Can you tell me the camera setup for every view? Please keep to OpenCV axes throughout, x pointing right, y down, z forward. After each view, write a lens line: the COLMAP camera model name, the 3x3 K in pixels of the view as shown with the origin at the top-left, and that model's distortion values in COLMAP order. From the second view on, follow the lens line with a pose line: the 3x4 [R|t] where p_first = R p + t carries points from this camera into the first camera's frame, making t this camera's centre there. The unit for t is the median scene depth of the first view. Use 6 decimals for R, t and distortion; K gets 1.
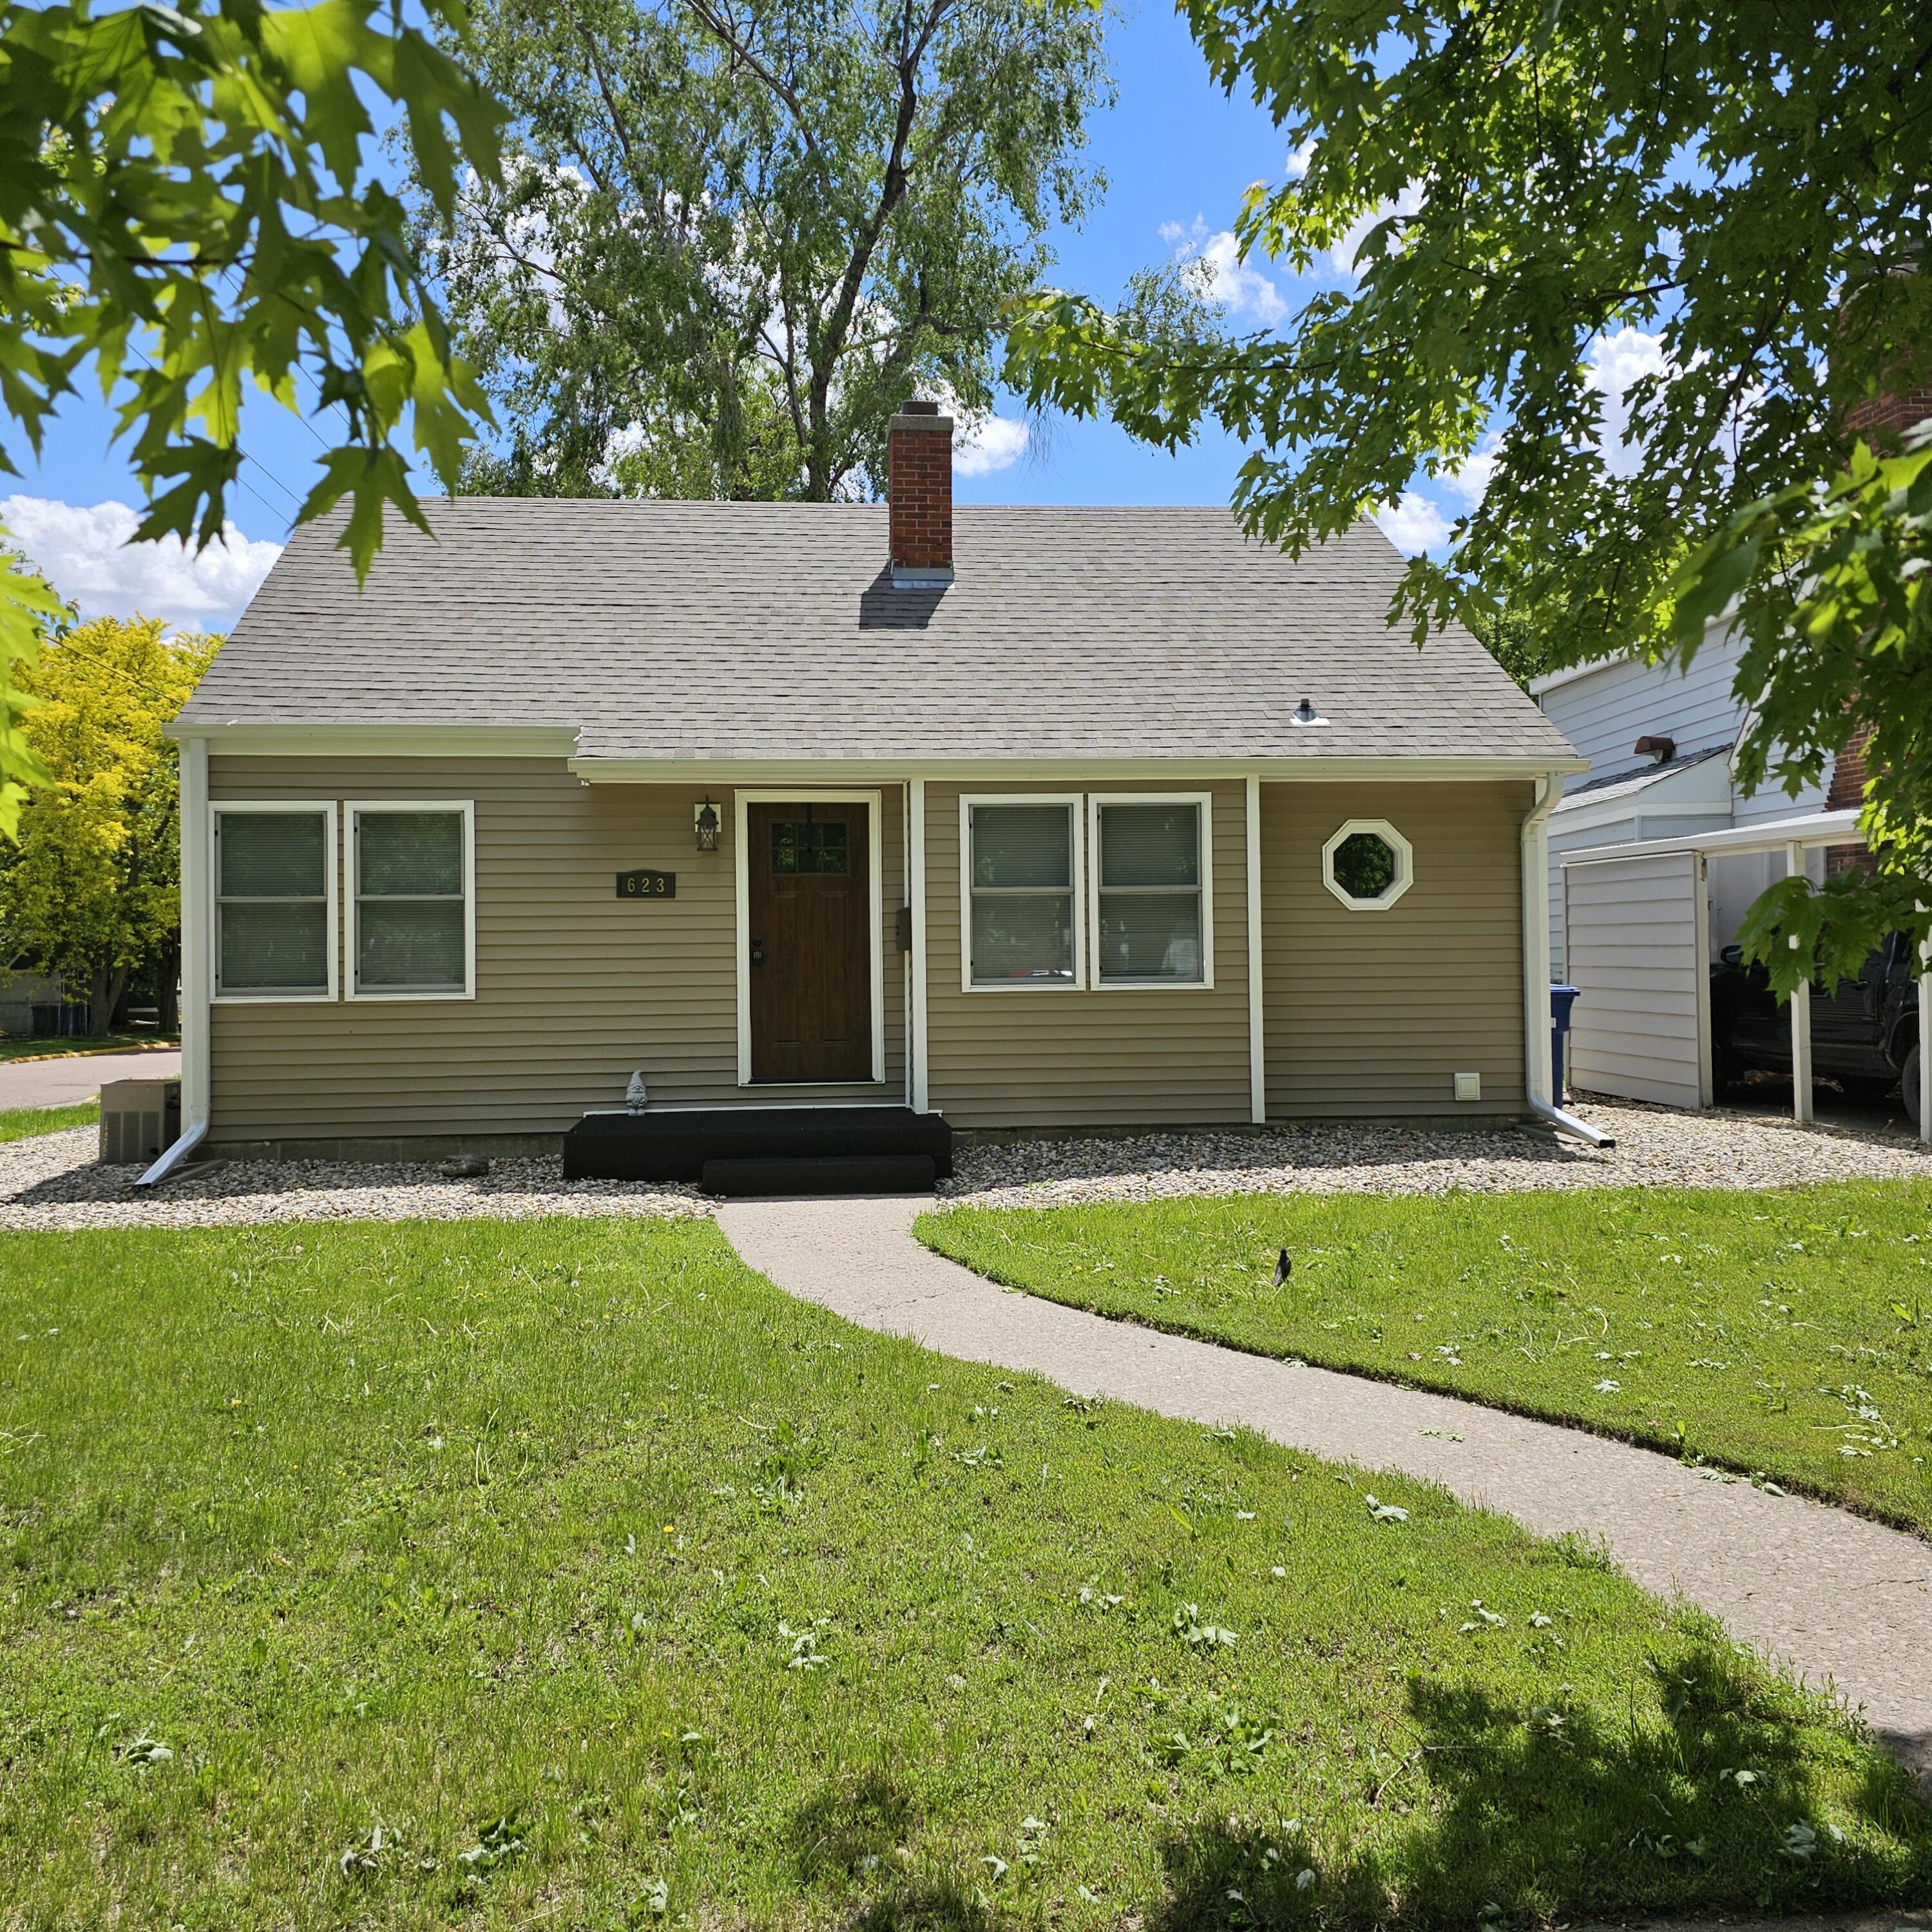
lens RADIAL K [[1678.9, 0, 966.0], [0, 1678.9, 966.0], [0, 0, 1]] dist [0.082266, -0.135405]
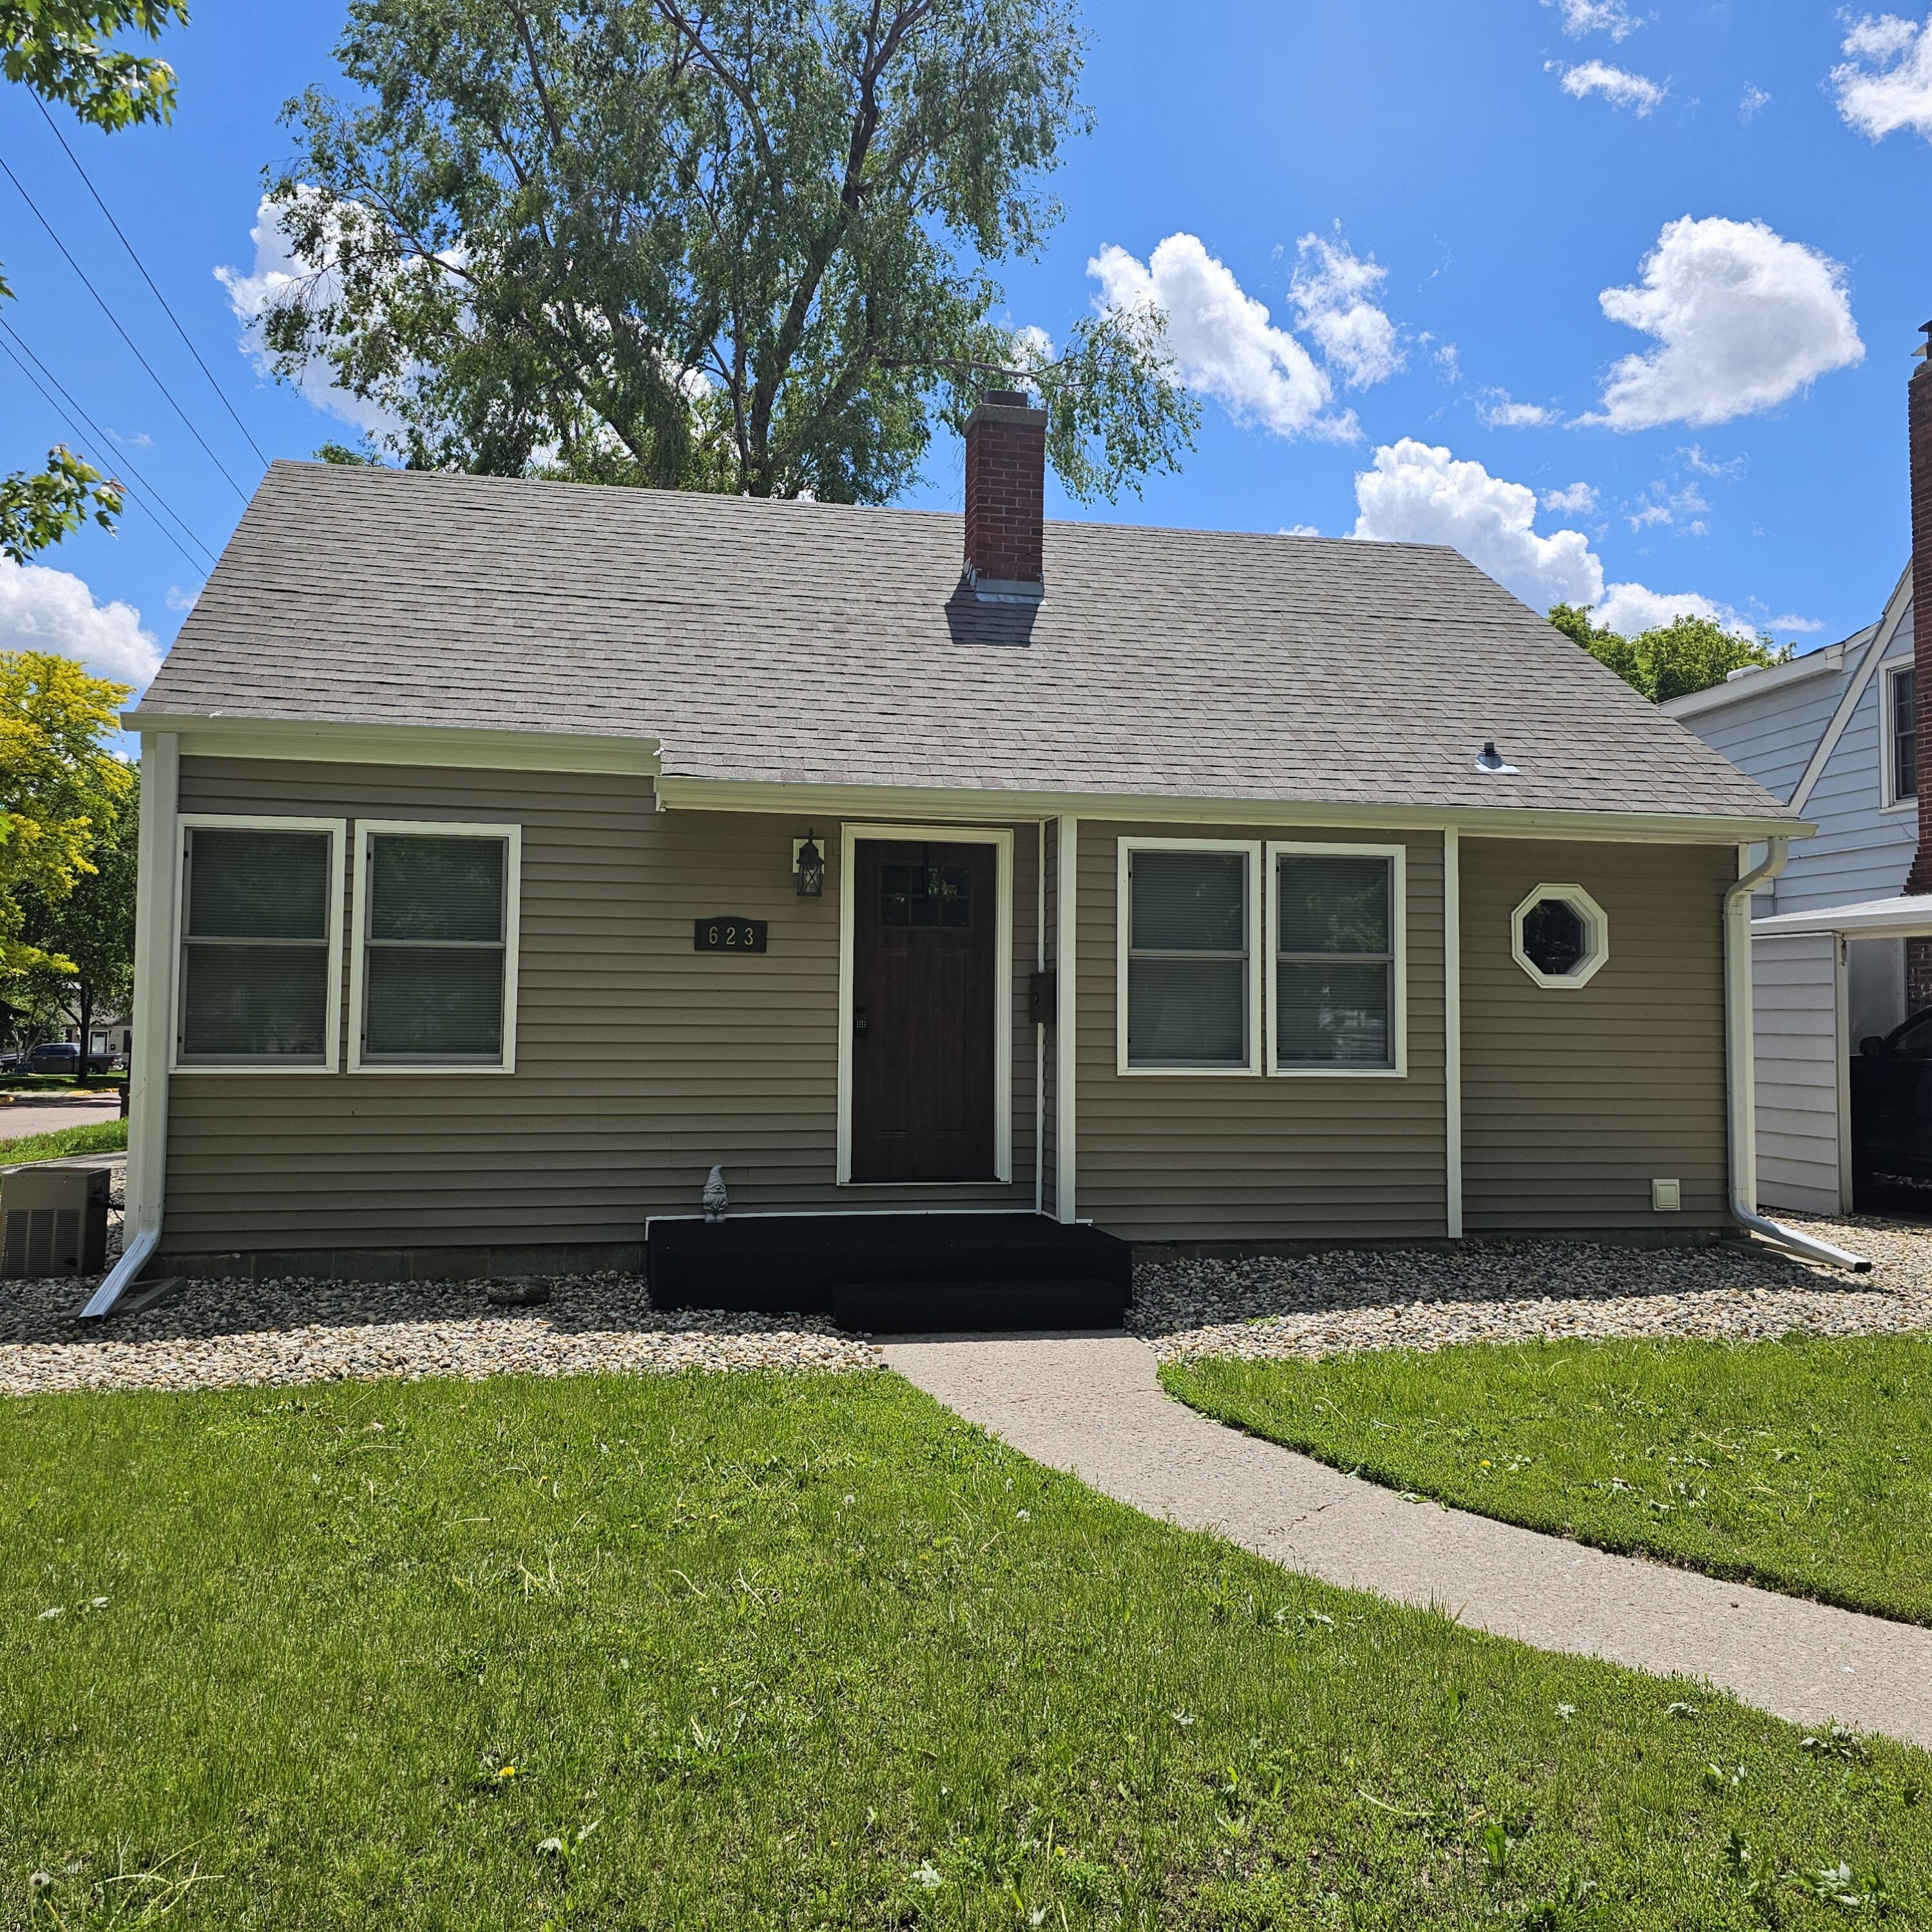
lens RADIAL K [[1673.0, 0, 966.0], [0, 1673.0, 966.0], [0, 0, 1]] dist [0.076492, -0.111620]
pose [[0.993386, 0.025444, 0.111971, -0.167238], [-0.020945, 0.998932, -0.041179, -0.002662], [-0.112899, 0.038561, 0.992858, 0.185337]]
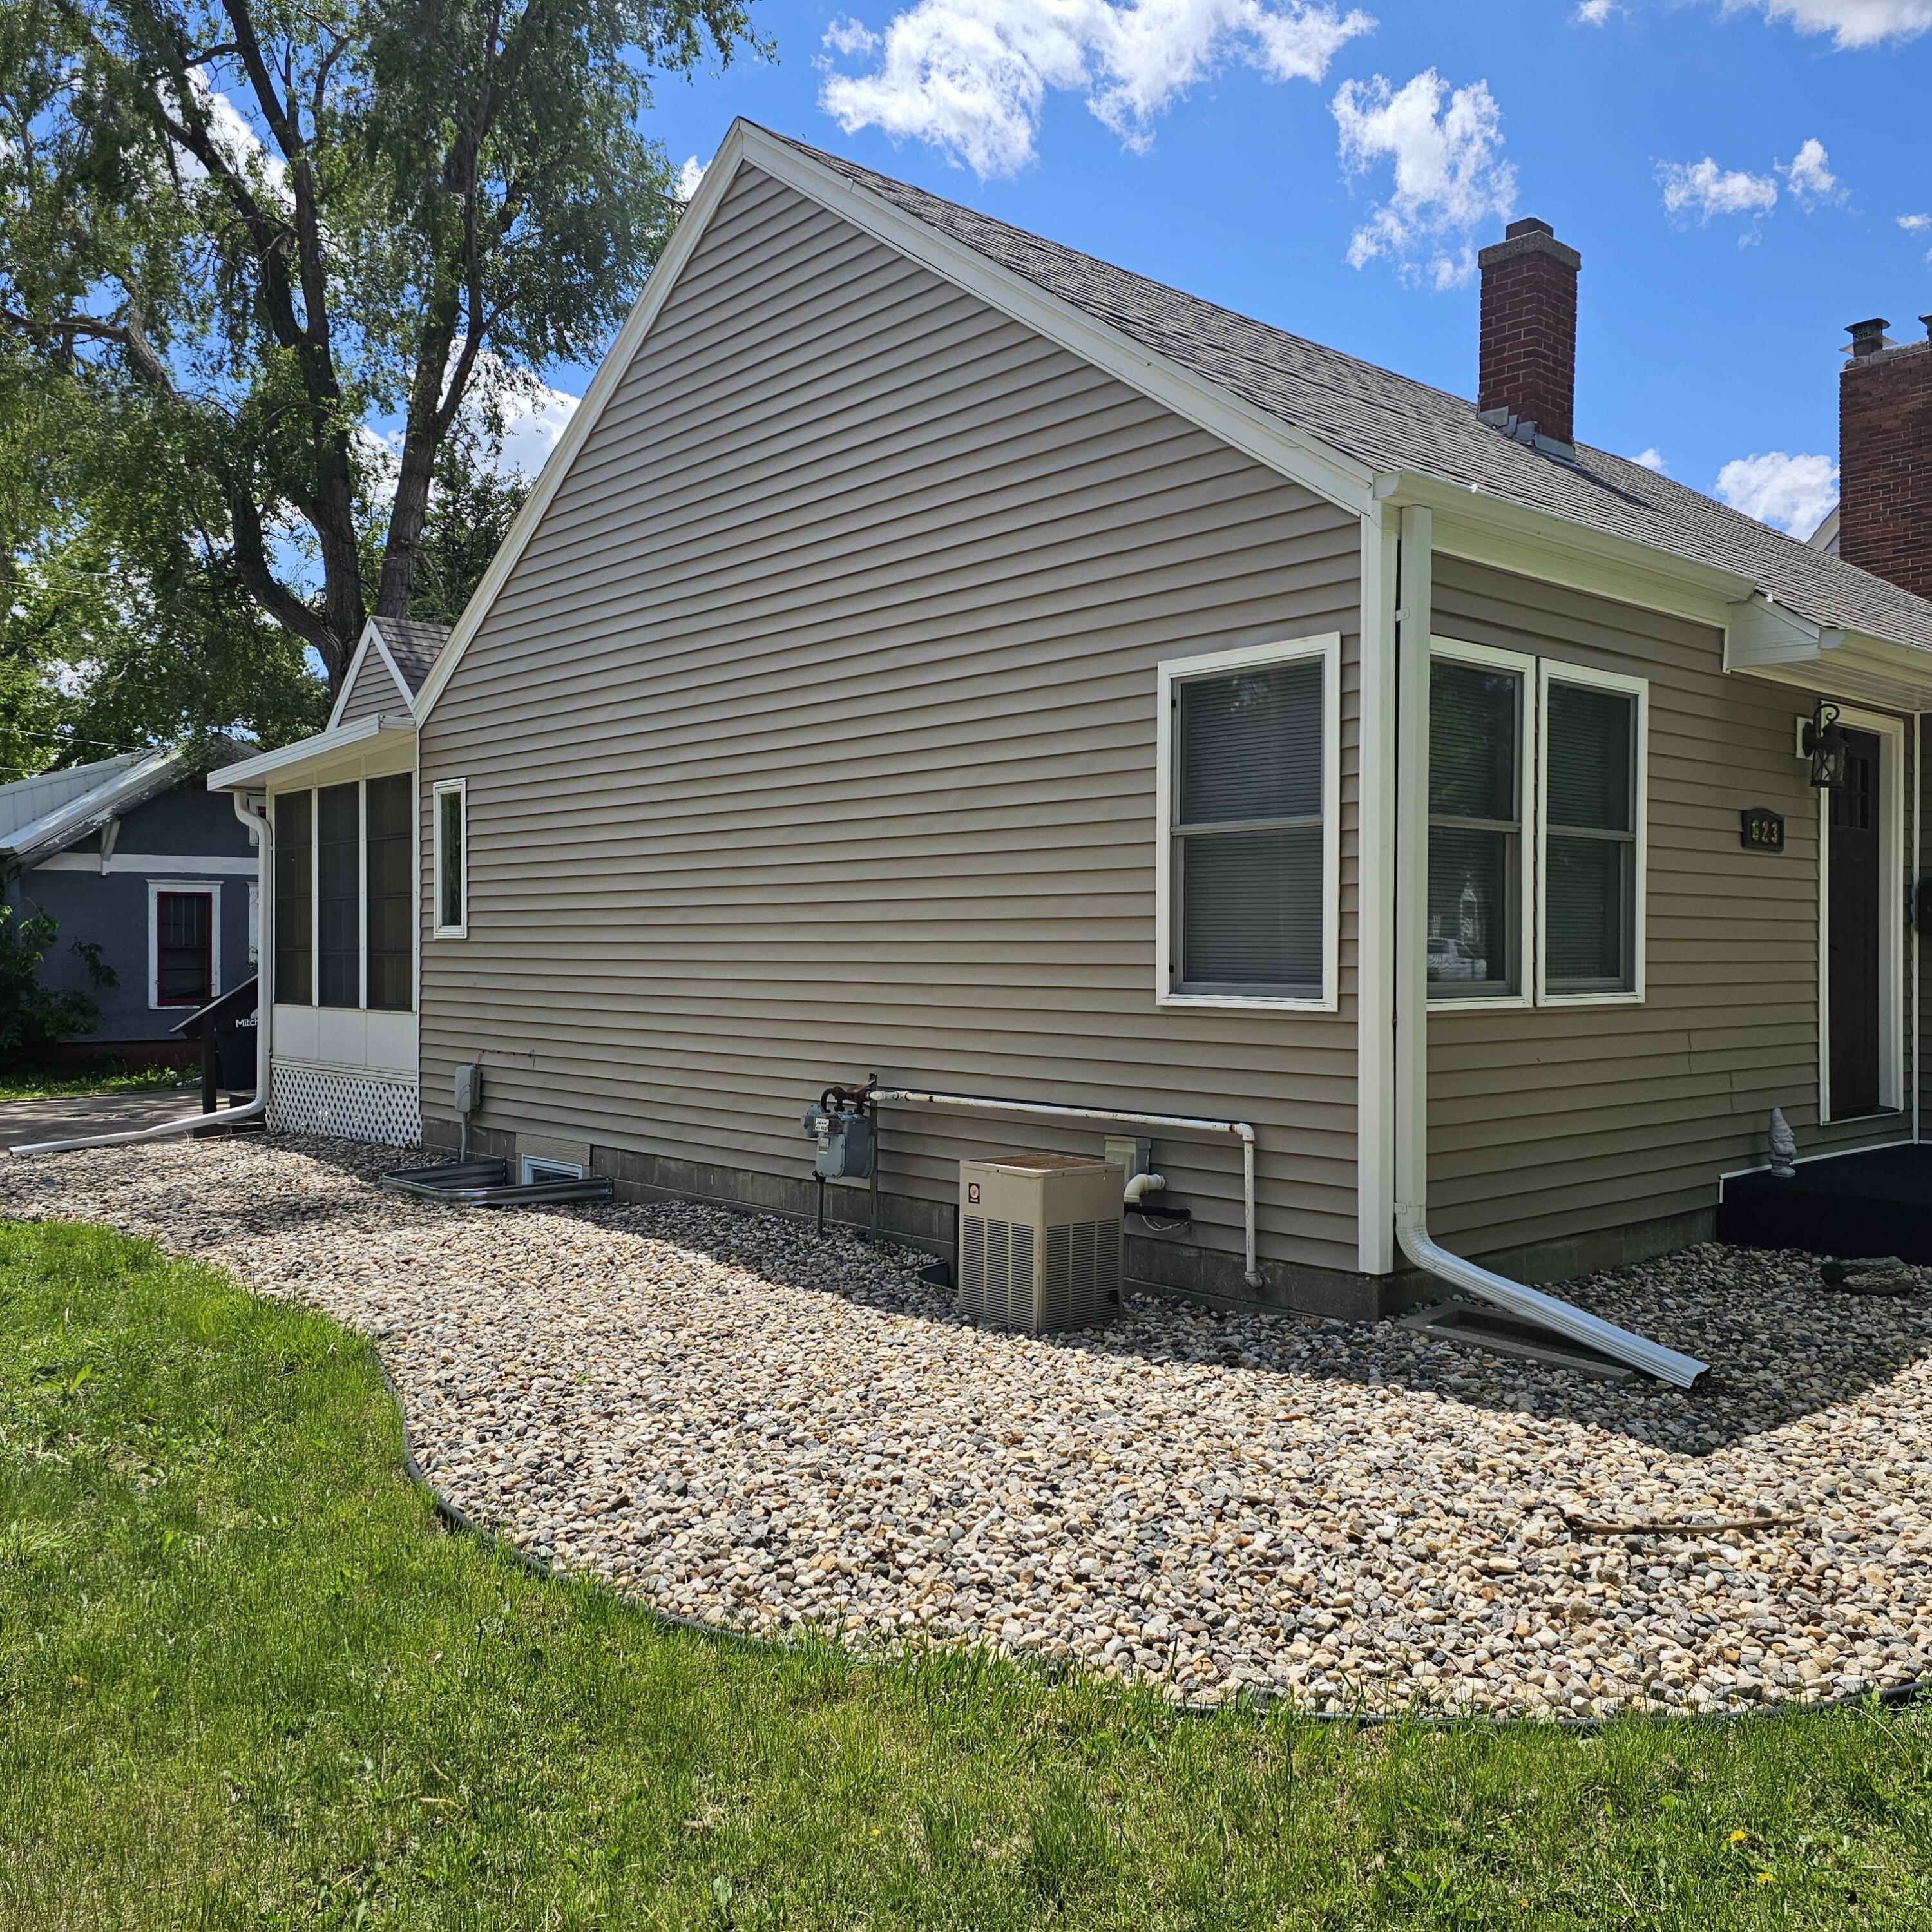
lens RADIAL K [[1678.9, 0, 966.0], [0, 1678.9, 966.0], [0, 0, 1]] dist [0.082266, -0.135405]
pose [[0.806364, 0.007323, 0.591374, -0.843404], [-0.011422, 0.999930, 0.003192, 0.006994], [-0.591309, -0.009329, 0.806391, 0.639886]]
